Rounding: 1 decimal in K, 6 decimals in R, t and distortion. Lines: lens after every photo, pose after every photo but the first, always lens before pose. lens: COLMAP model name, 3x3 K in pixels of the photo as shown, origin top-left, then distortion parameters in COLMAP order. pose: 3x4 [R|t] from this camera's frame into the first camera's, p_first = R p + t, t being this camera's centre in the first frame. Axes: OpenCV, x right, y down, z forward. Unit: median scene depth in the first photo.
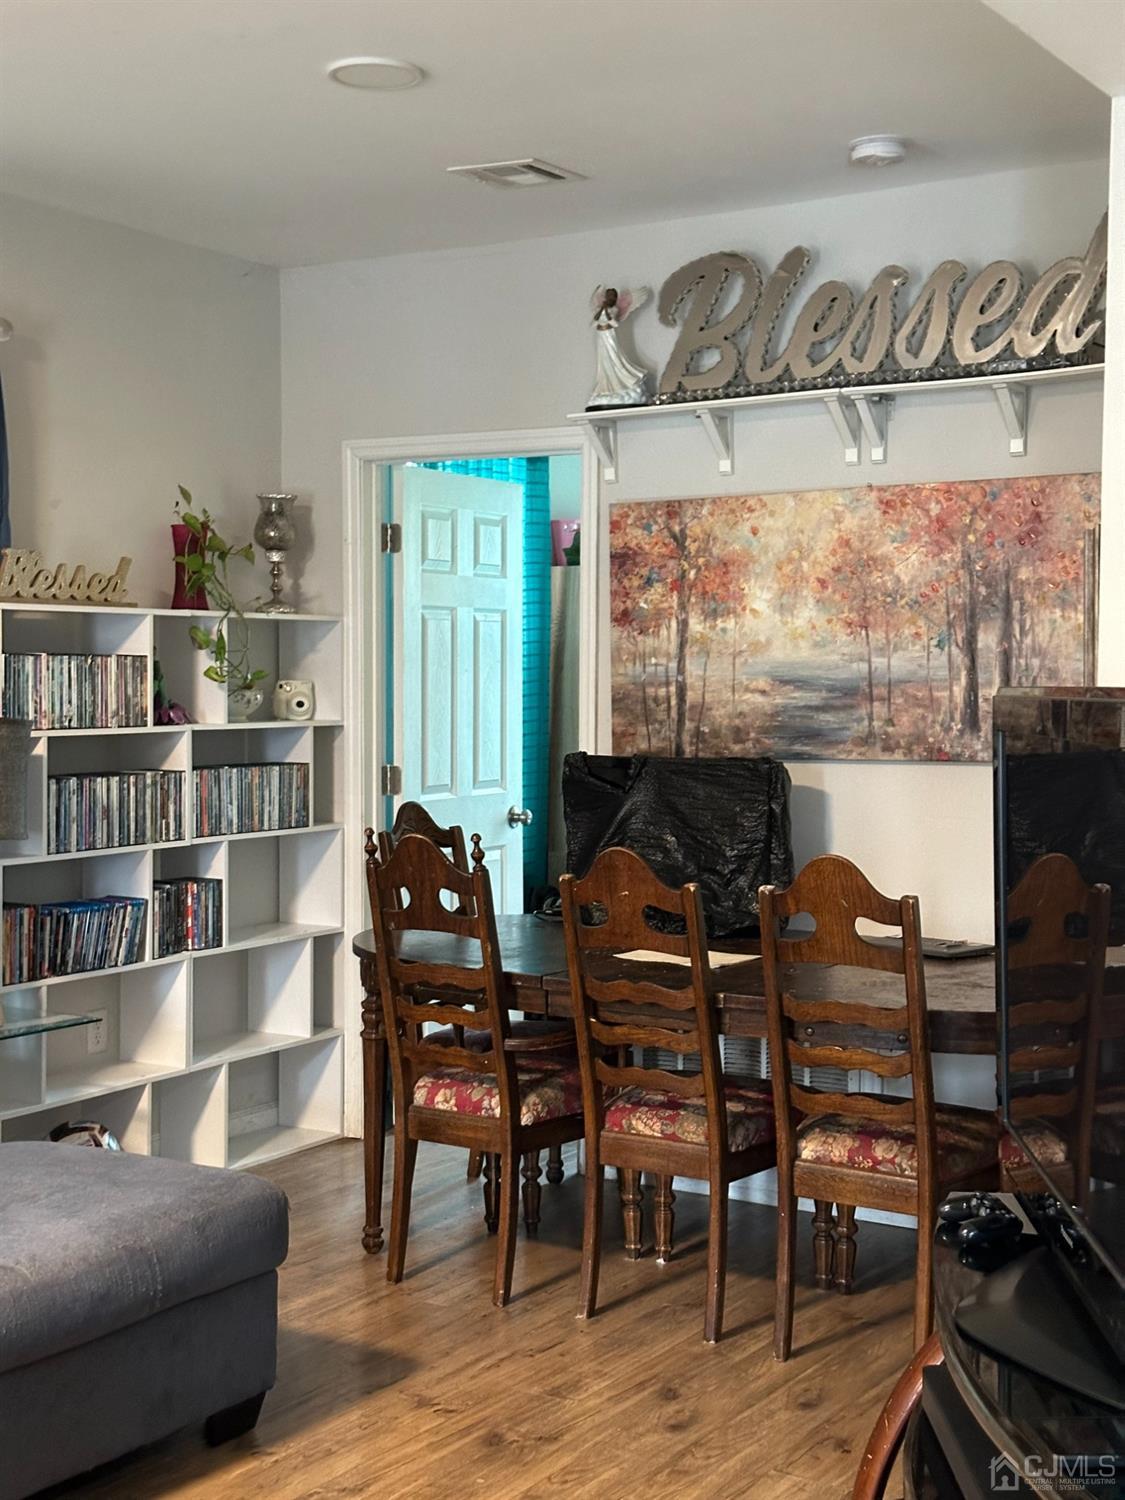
lens RADIAL K [[2097.2, 0, 556.5], [0, 2097.2, 743.2], [0, 0, 1]] dist [0.178329, -0.382862]
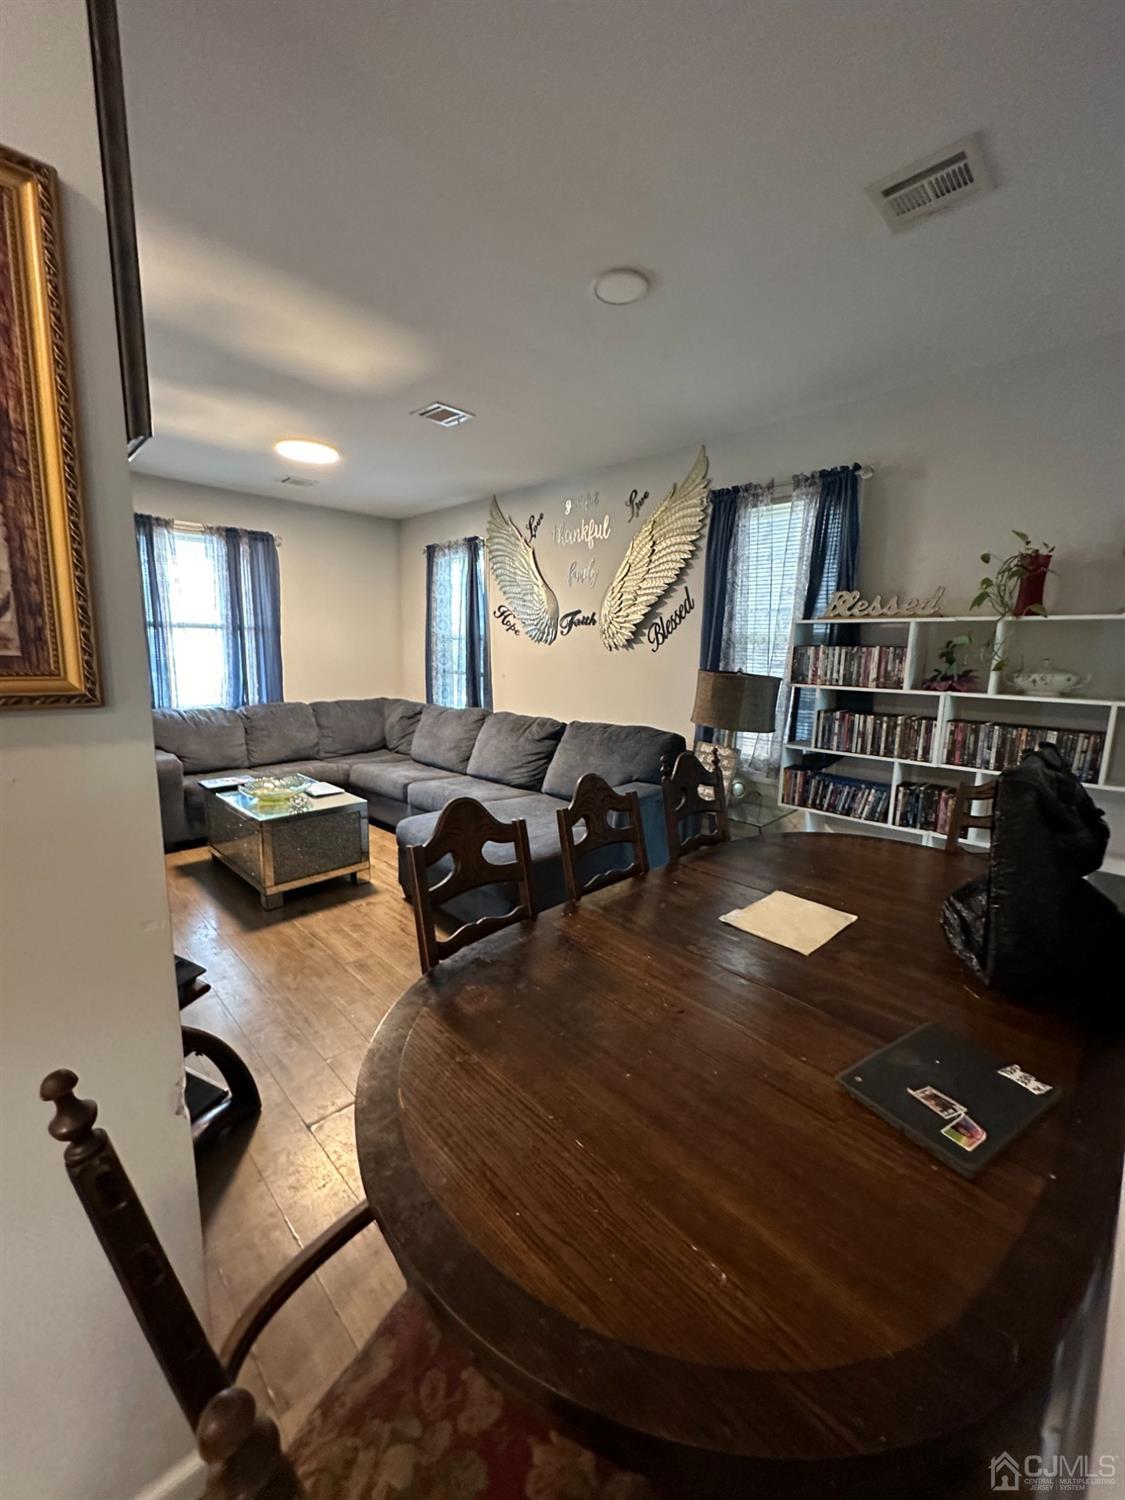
lens RADIAL K [[599.3, 0, 560.4], [0, 599.3, 746.2], [0, 0, 1]] dist [-0.002163, -0.000013]
pose [[-0.237857, 0.146054, -0.960256, 0.342811], [-0.058771, 0.984654, 0.164322, -0.026360], [0.969521, 0.095521, -0.225623, 0.867271]]
